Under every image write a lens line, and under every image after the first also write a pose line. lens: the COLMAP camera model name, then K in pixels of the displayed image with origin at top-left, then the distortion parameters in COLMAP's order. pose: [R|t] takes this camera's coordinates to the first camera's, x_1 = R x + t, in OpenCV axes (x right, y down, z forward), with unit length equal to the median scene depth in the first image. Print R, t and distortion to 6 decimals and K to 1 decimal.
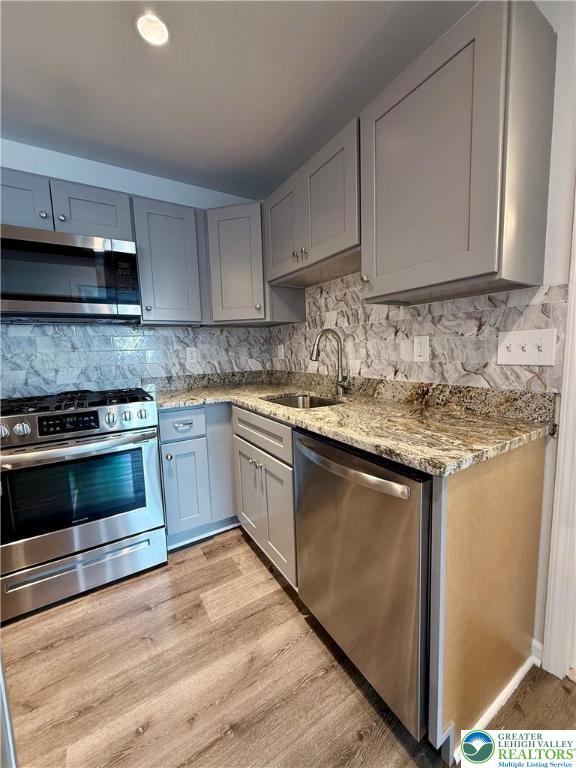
lens RADIAL K [[307.3, 0, 288.5], [0, 307.3, 383.0], [0, 0, 1]] dist [0.001889, 0.000195]
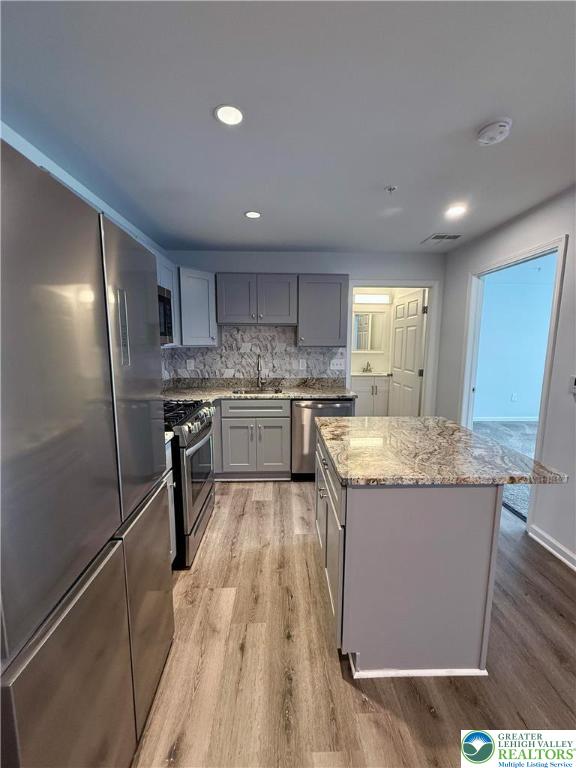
lens RADIAL K [[307.3, 0, 288.1], [0, 307.3, 382.5], [0, 0, 1]] dist [0.001889, 0.000195]
pose [[0.501188, -0.085127, 0.861141, -1.455144], [0.077647, 0.995559, 0.053224, -0.085665], [-0.861848, 0.040190, 0.505573, -0.130102]]
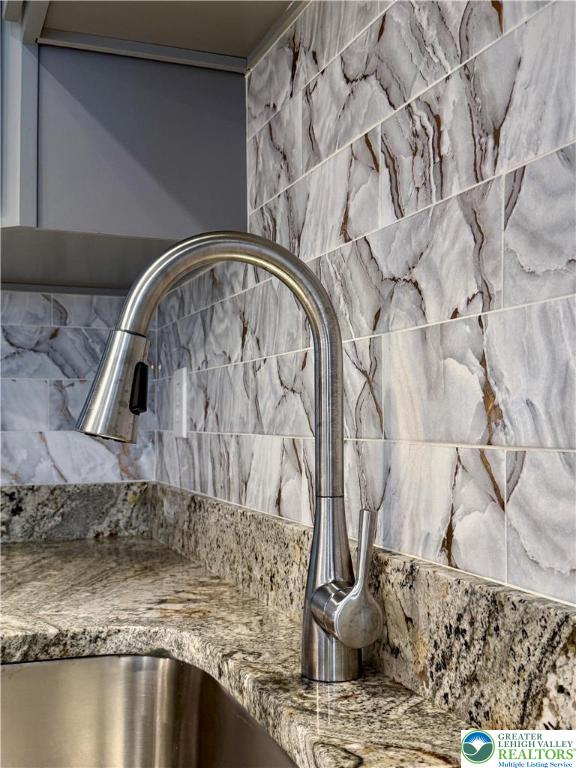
lens RADIAL K [[891.9, 0, 288.0], [0, 891.9, 385.7], [0, 0, 1]] dist [0.121899, 0.000000]
pose [[0.981517, 0.024028, -0.189859, 0.237622], [-0.051533, 0.988626, -0.141292, -0.040968], [0.184305, 0.148465, 0.971592, 0.586658]]
